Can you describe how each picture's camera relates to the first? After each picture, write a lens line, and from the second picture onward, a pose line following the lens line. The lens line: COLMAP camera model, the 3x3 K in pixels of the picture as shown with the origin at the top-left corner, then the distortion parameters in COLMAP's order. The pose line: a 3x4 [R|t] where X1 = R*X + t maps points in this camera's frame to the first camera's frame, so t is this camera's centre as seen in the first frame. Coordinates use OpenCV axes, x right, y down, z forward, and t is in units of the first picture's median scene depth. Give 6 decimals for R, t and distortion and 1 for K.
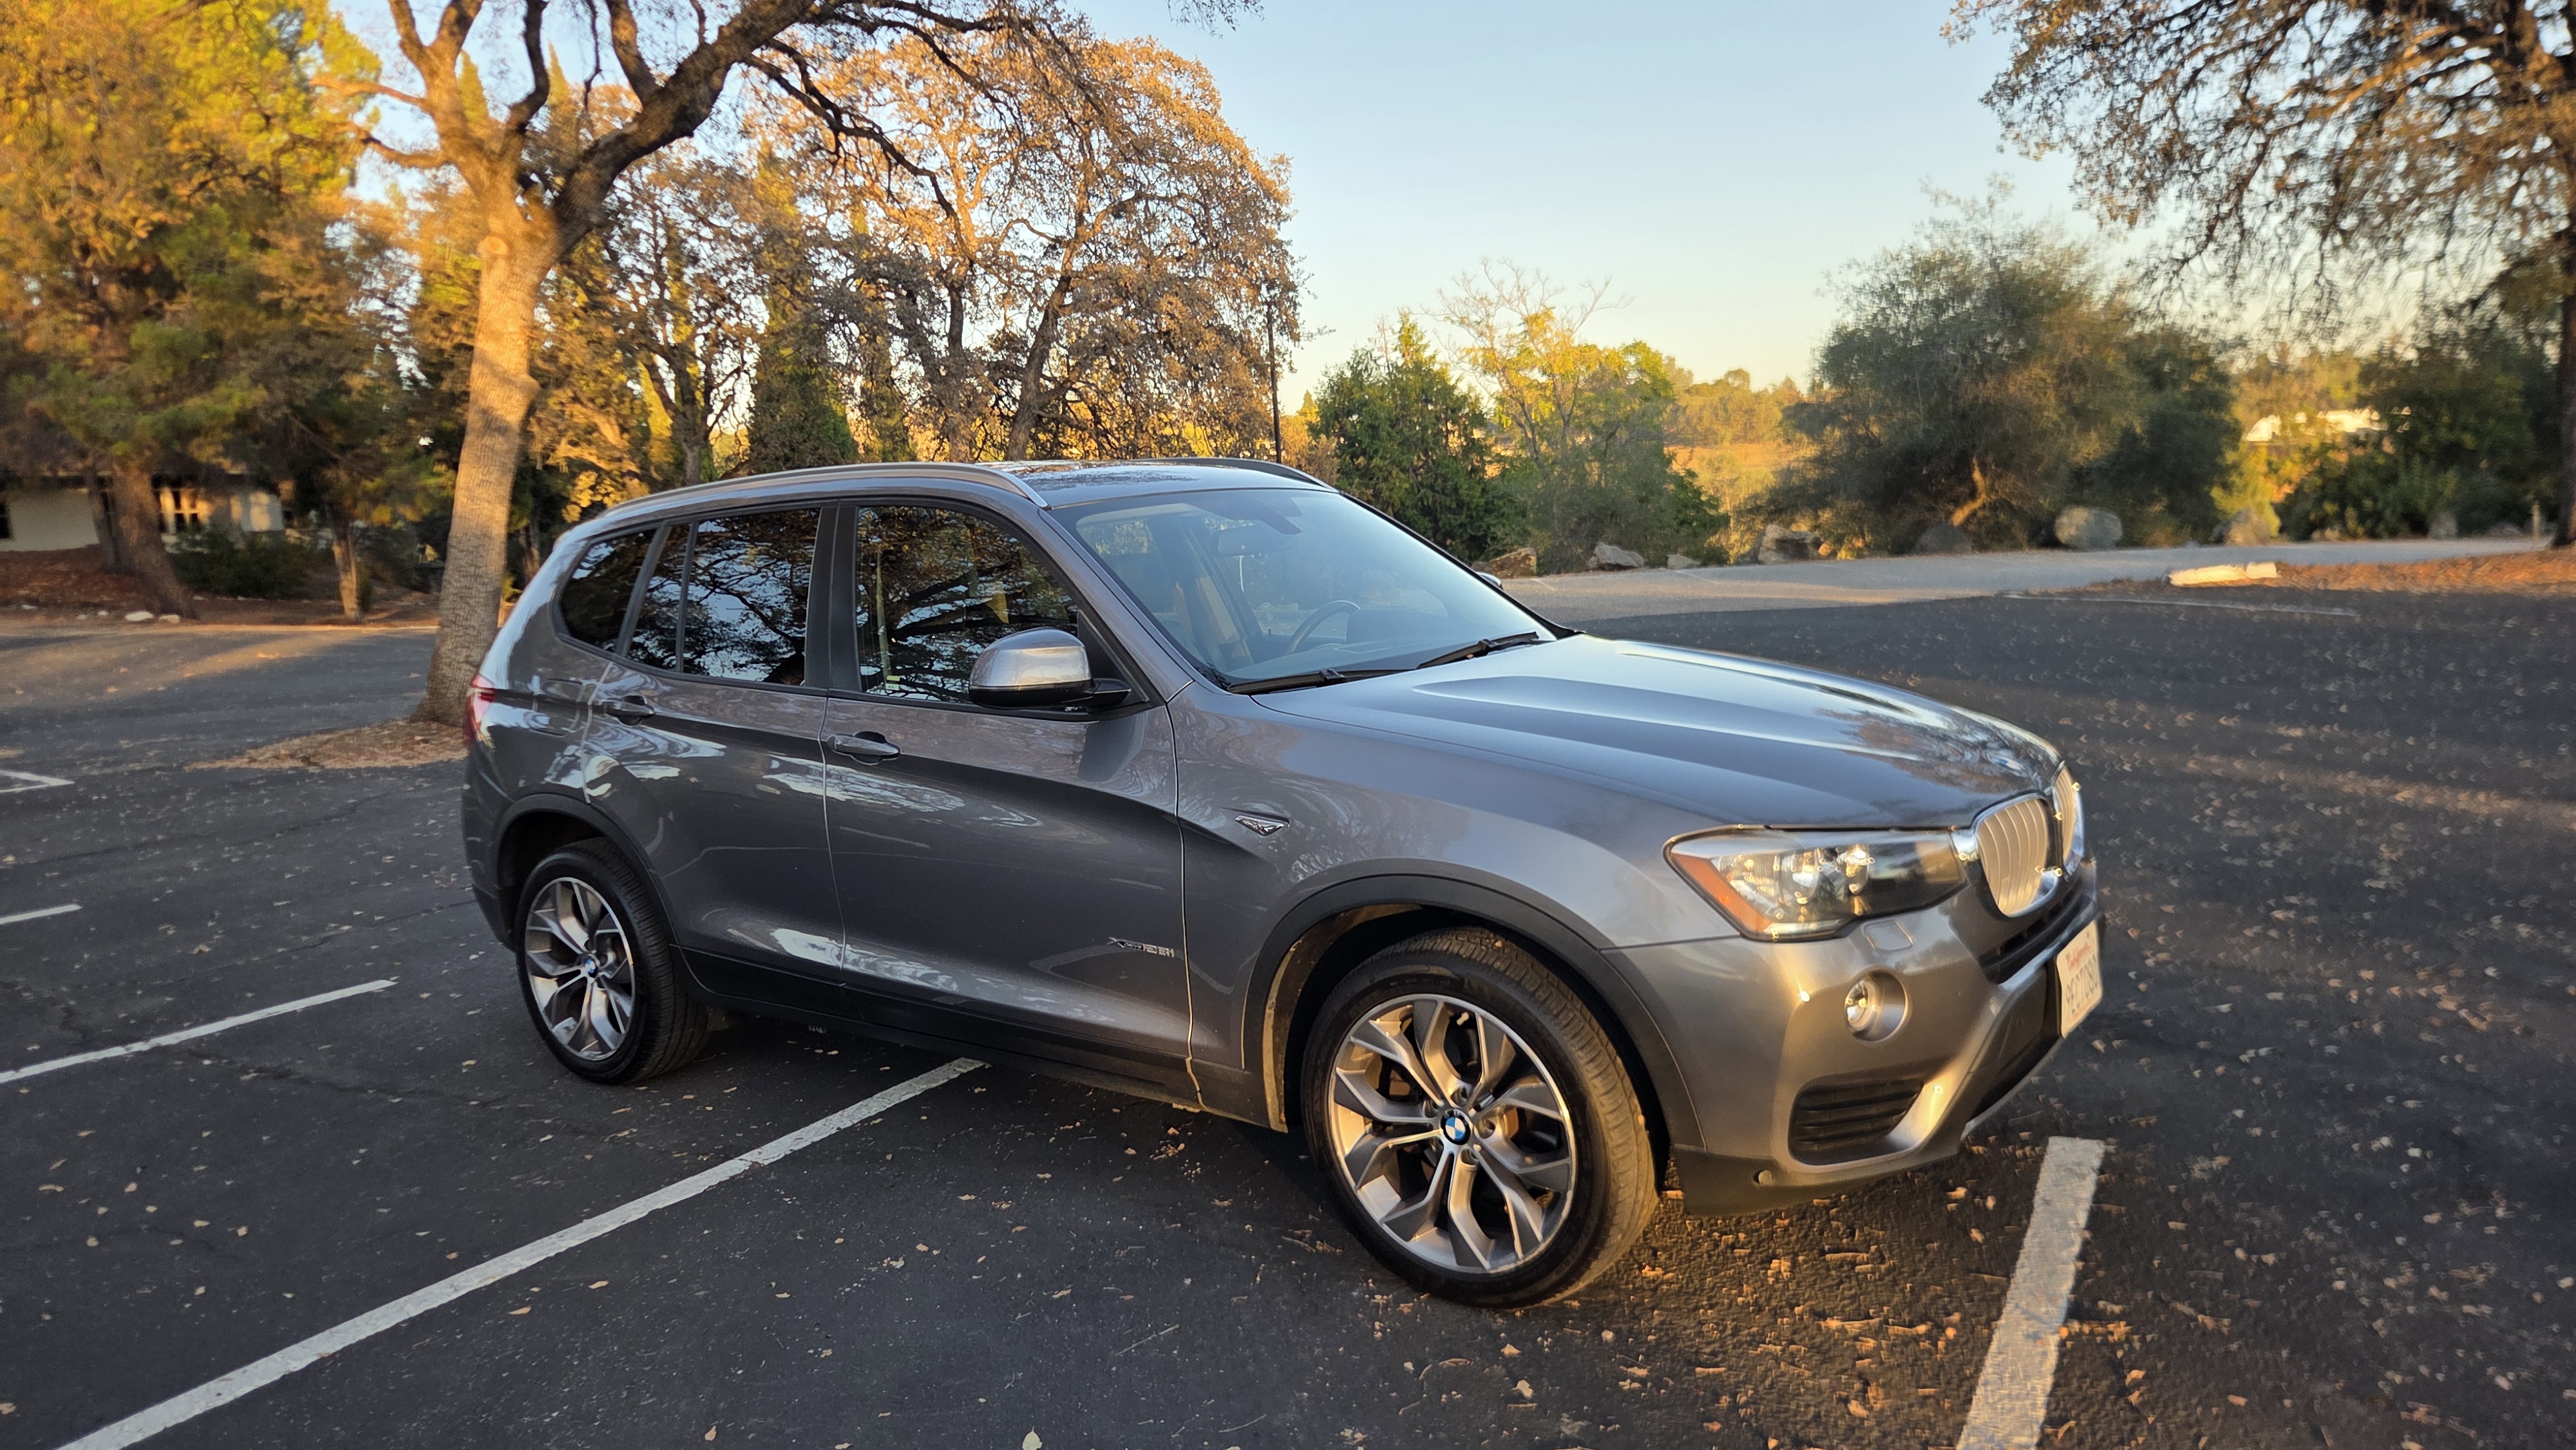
lens RADIAL K [[1721.4, 0, 1265.6], [0, 1721.4, 746.1], [0, 0, 1]] dist [0.046984, -0.019731]
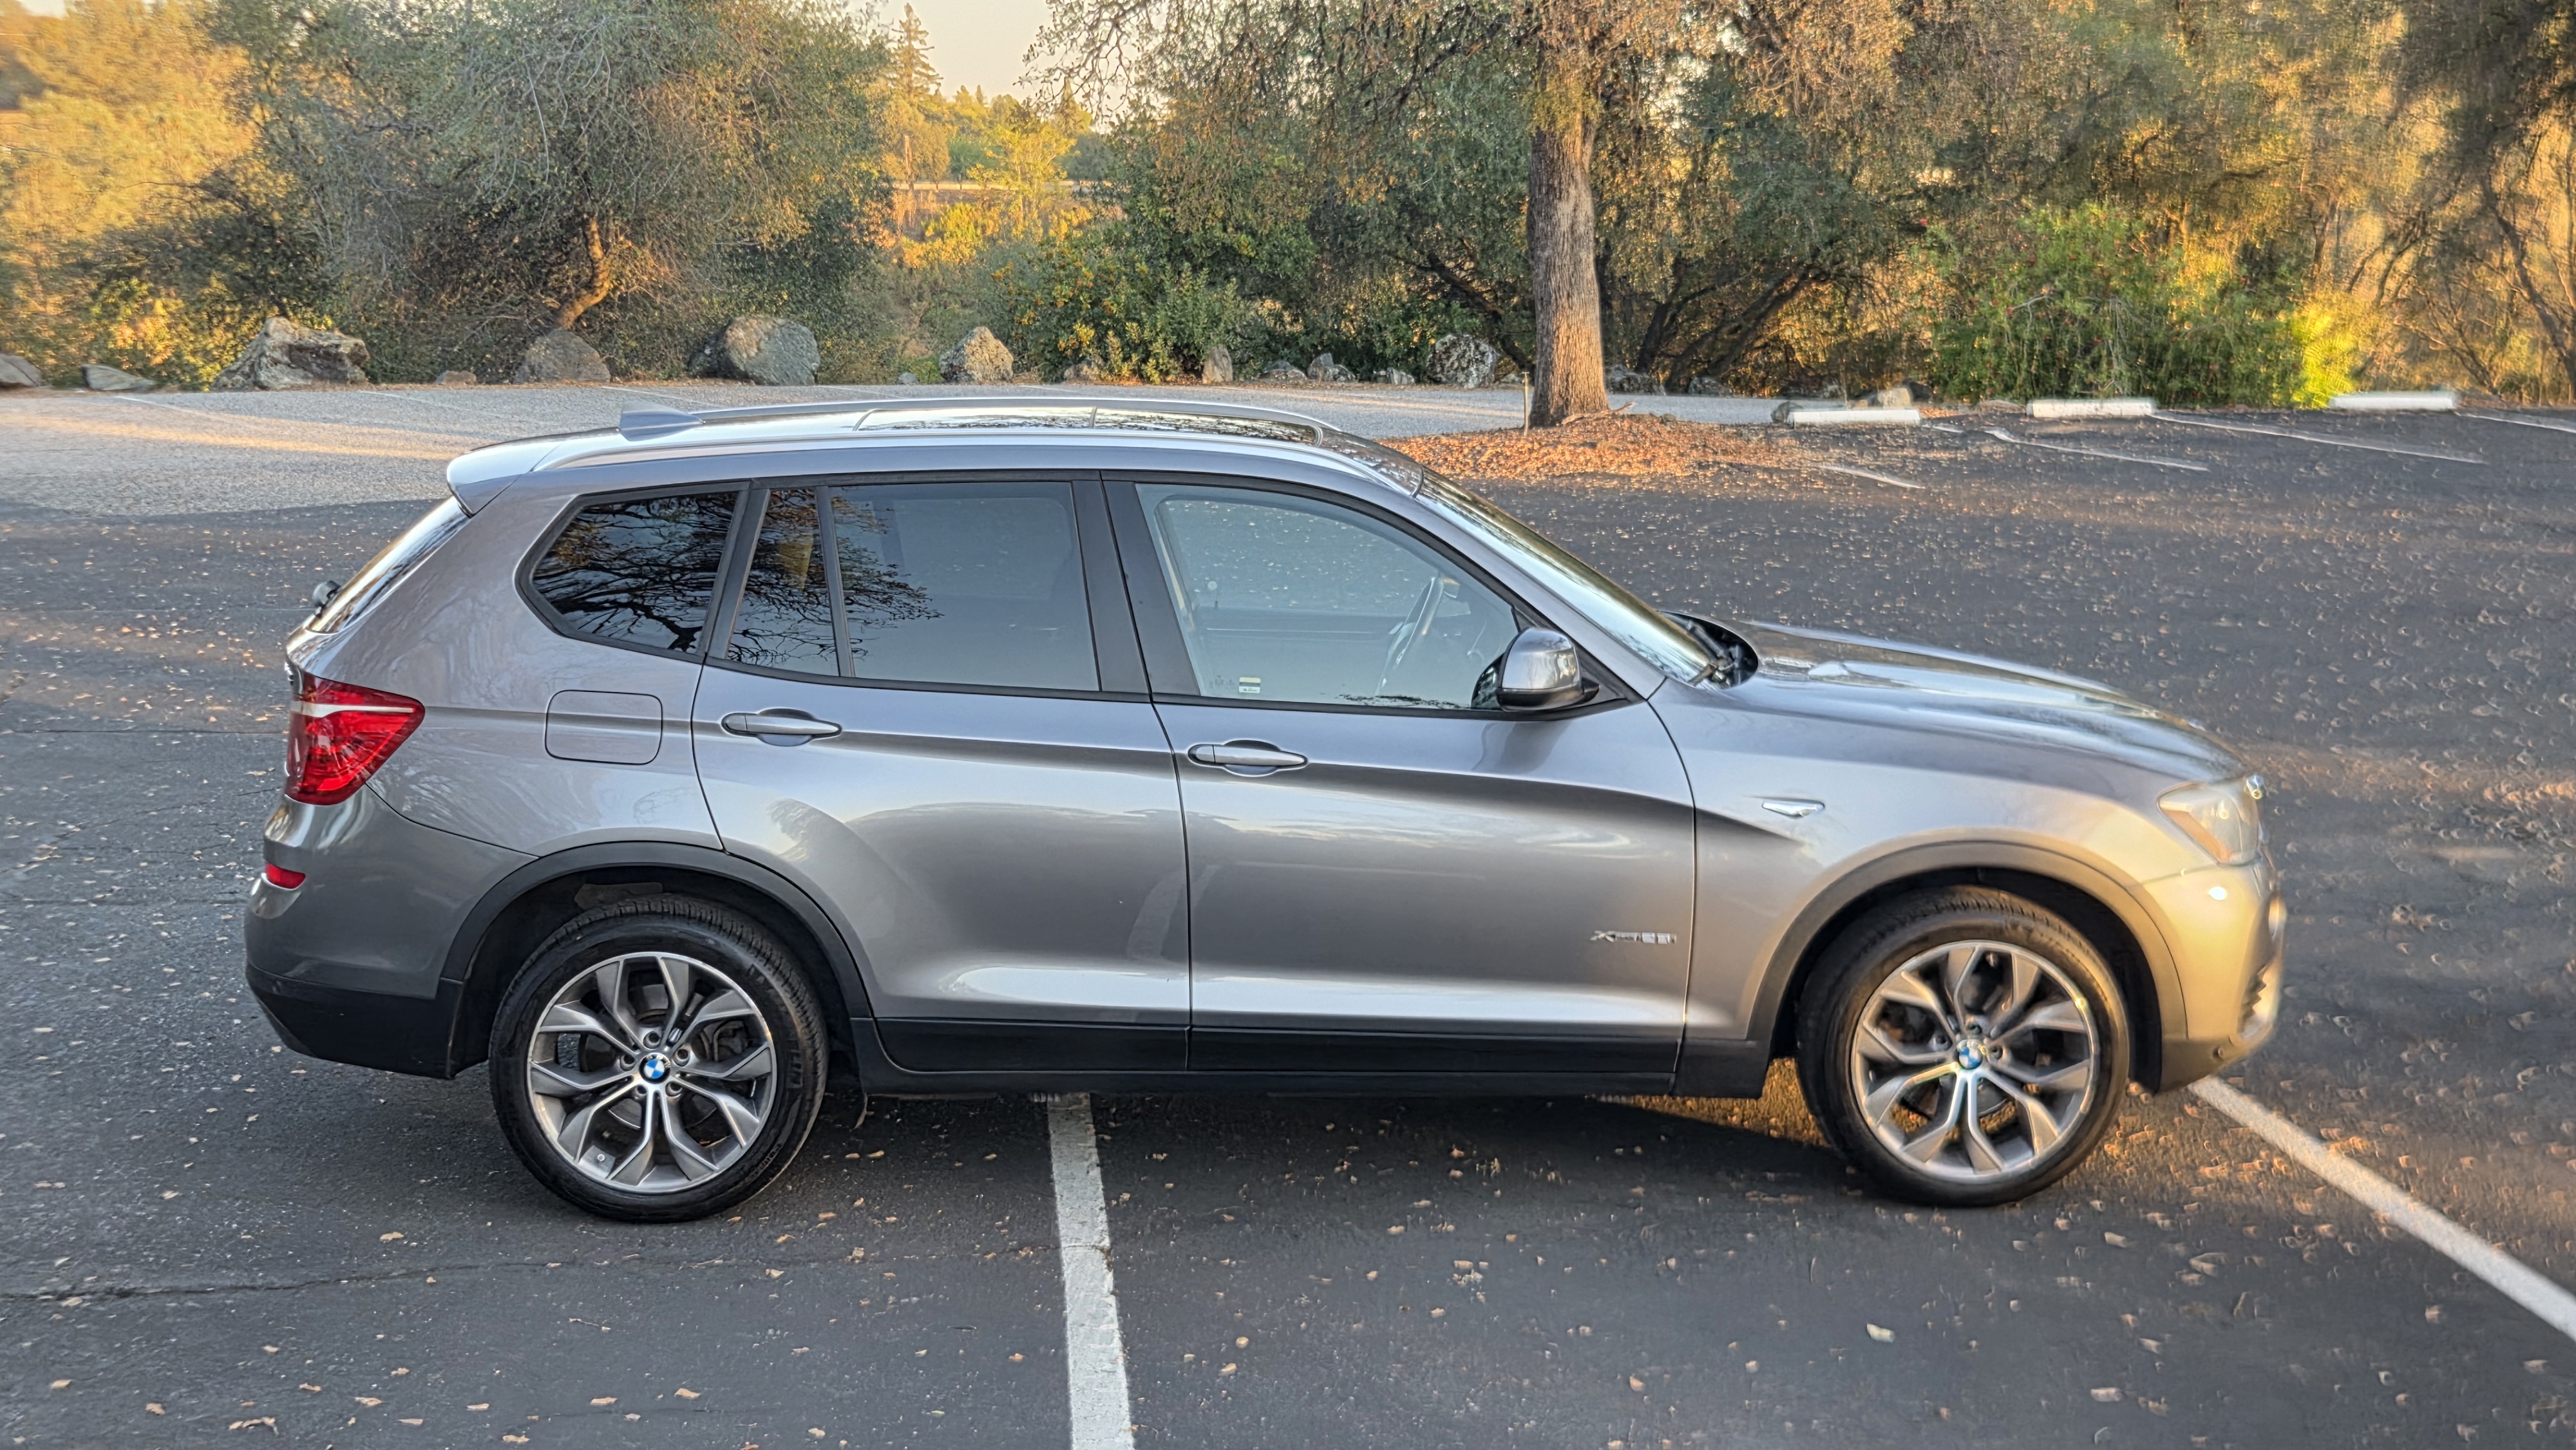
lens RADIAL K [[3340.2, 0, 1289.0], [0, 3340.2, 729.2], [0, 0, 1]] dist [0.066132, 0.000000]
pose [[0.770772, -0.038261, 0.635962, -1.242921], [0.034072, 0.999242, 0.018822, -0.043021], [-0.636200, 0.007161, 0.771491, -0.336099]]
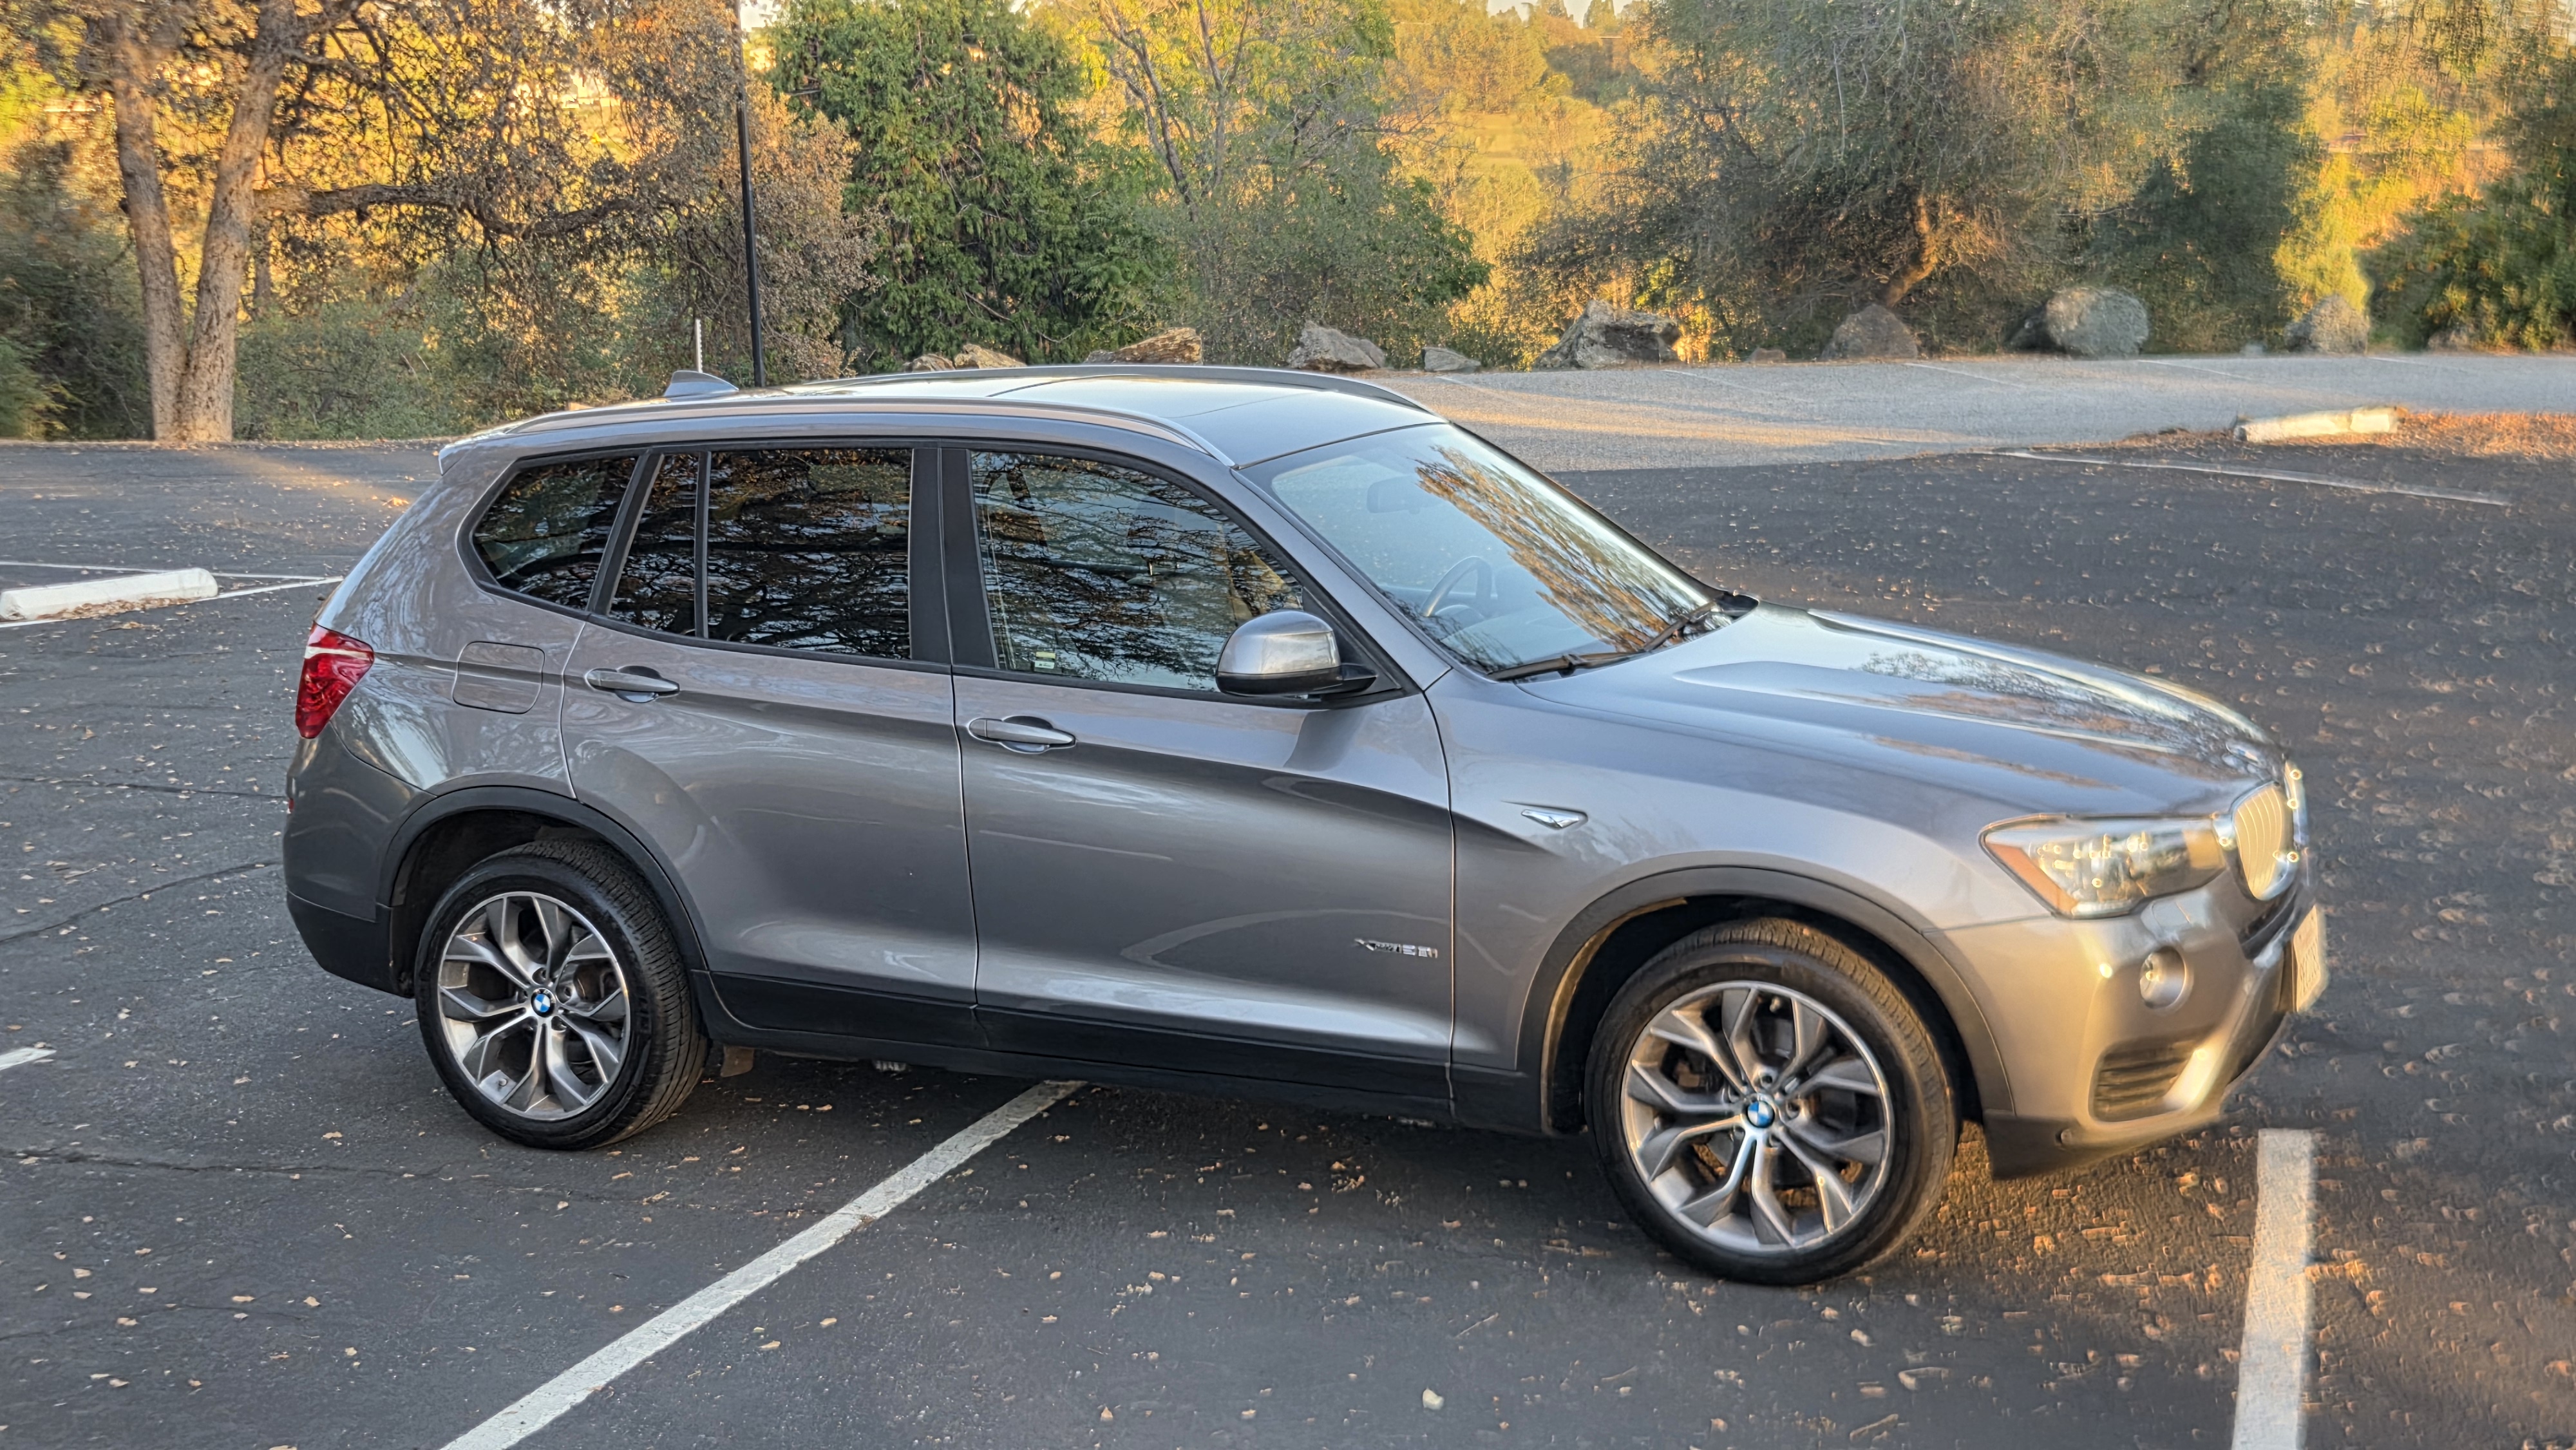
lens RADIAL K [[3340.2, 0, 1278.7], [0, 3340.2, 734.7], [0, 0, 1]] dist [0.066132, 0.000000]
pose [[0.976786, -0.001739, 0.214209, -0.440889], [-0.002521, 0.999804, 0.019612, -0.030537], [-0.214201, -0.019697, 0.976591, -0.648891]]
